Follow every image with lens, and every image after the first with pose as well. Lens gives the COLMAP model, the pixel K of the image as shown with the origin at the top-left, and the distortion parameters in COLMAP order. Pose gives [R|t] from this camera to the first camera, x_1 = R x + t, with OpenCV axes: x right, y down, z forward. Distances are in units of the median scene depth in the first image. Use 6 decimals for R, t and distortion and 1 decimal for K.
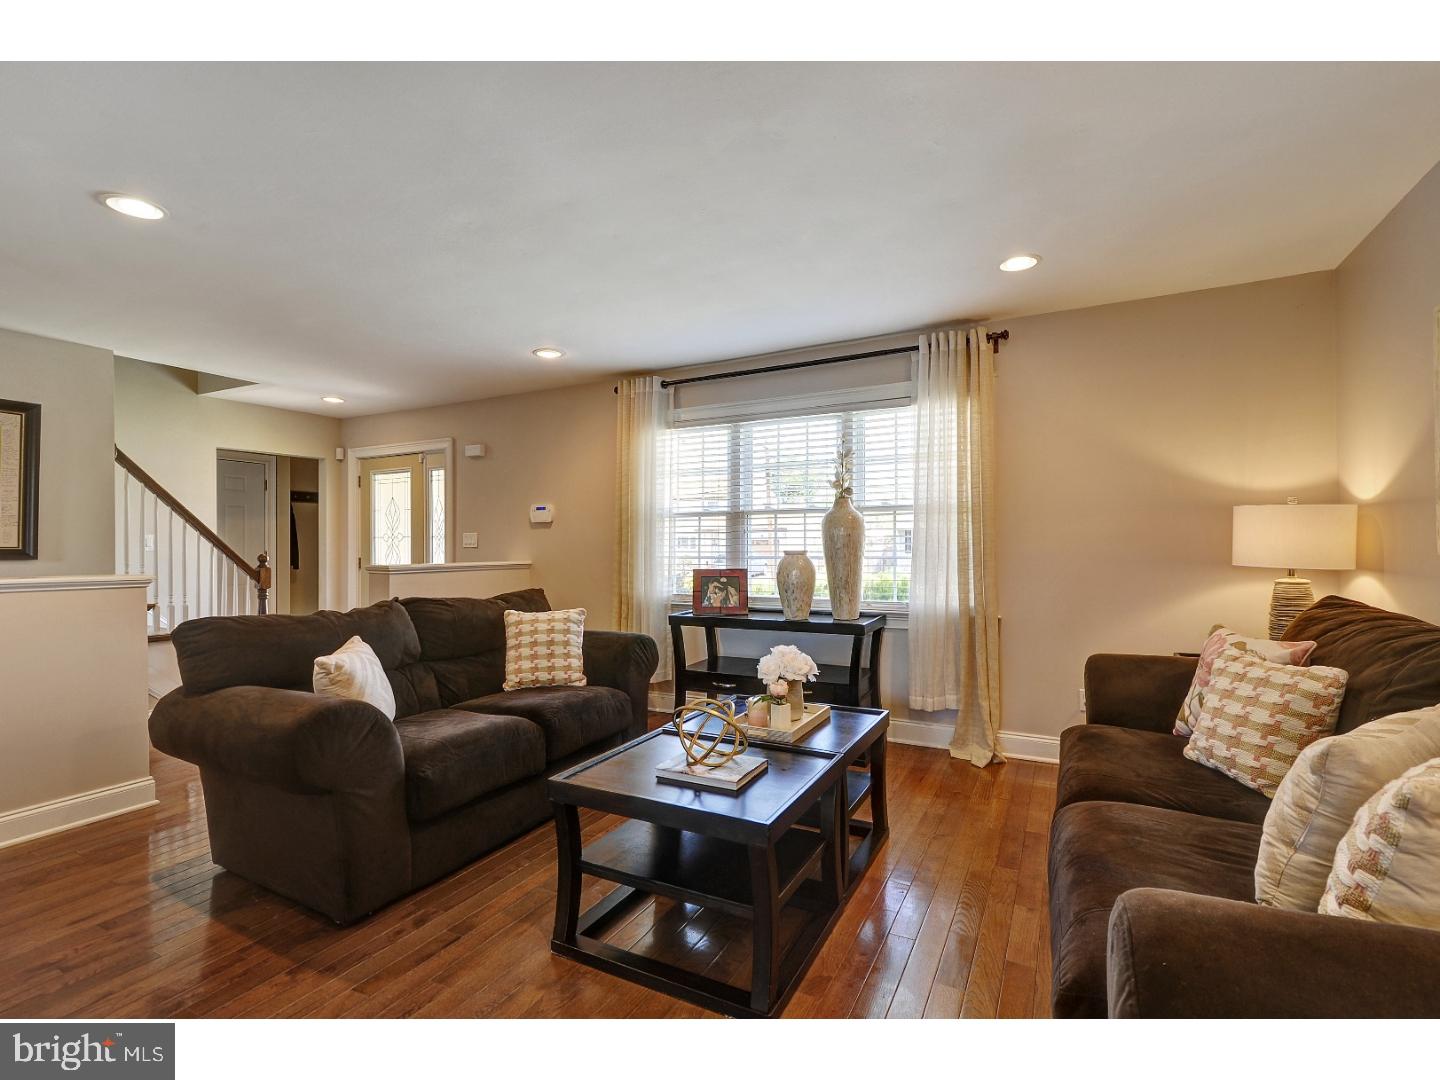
lens RADIAL K [[657.8, 0, 722.9], [0, 657.8, 550.4], [0, 0, 1]] dist [-0.000738, -0.000008]
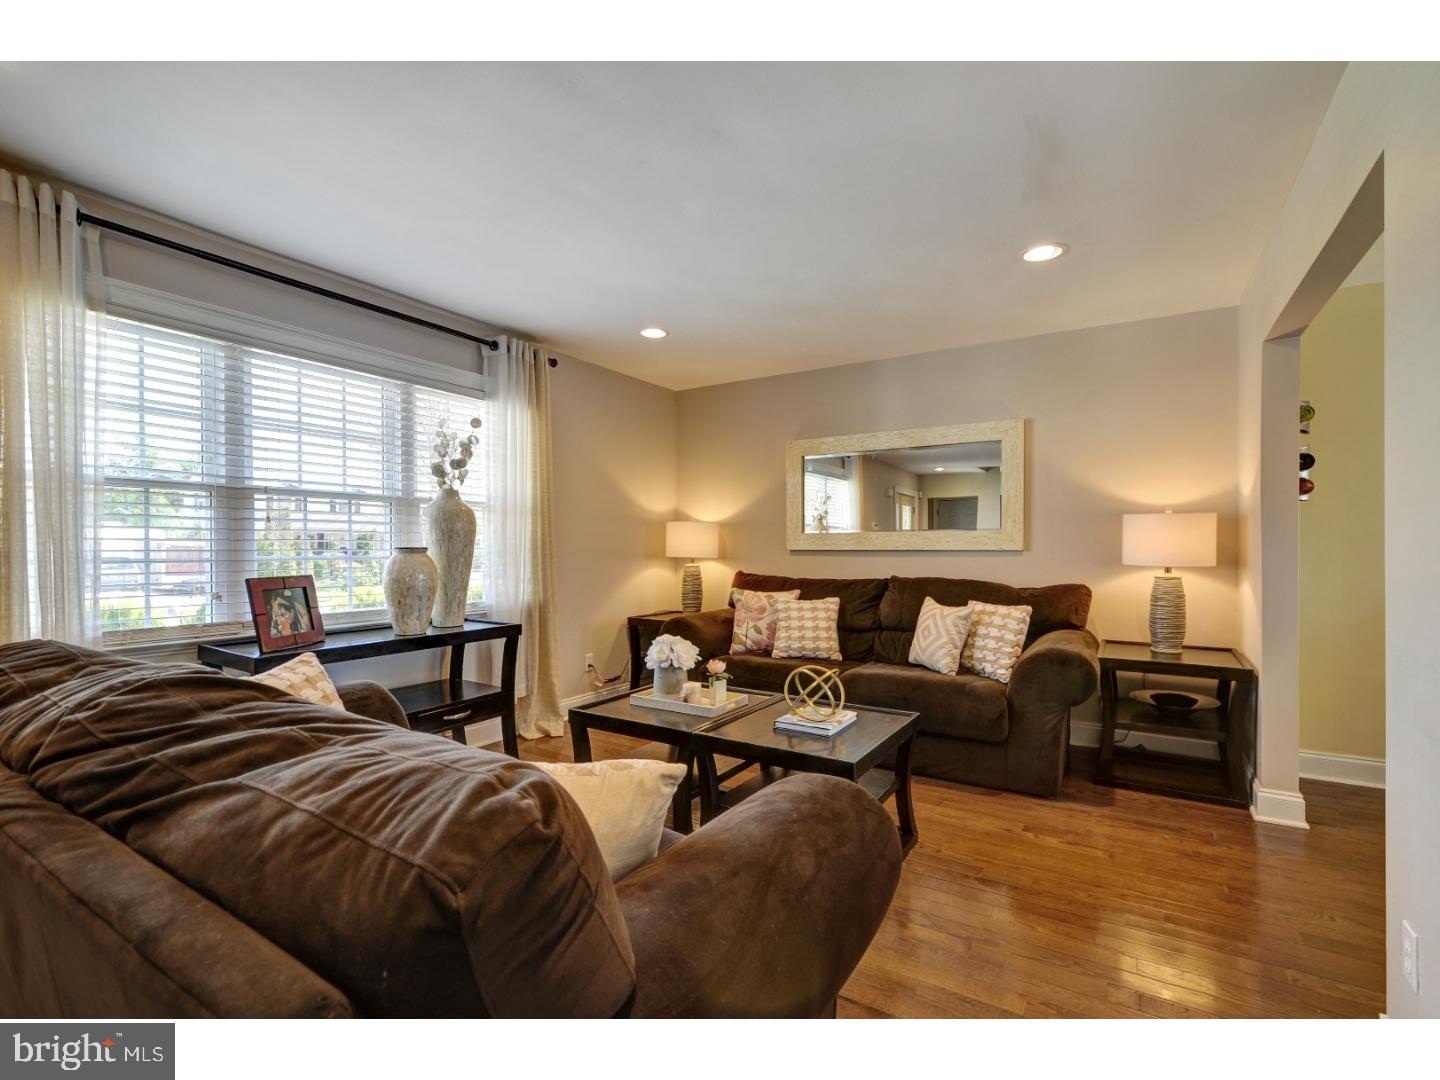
lens RADIAL K [[657.8, 0, 722.9], [0, 657.8, 550.4], [0, 0, 1]] dist [-0.000738, -0.000008]
pose [[0.104851, 0.000789, 0.994488, -0.631304], [-0.003748, 0.999993, -0.000399, 0.001204], [-0.994481, -0.003685, 0.104853, 0.533073]]
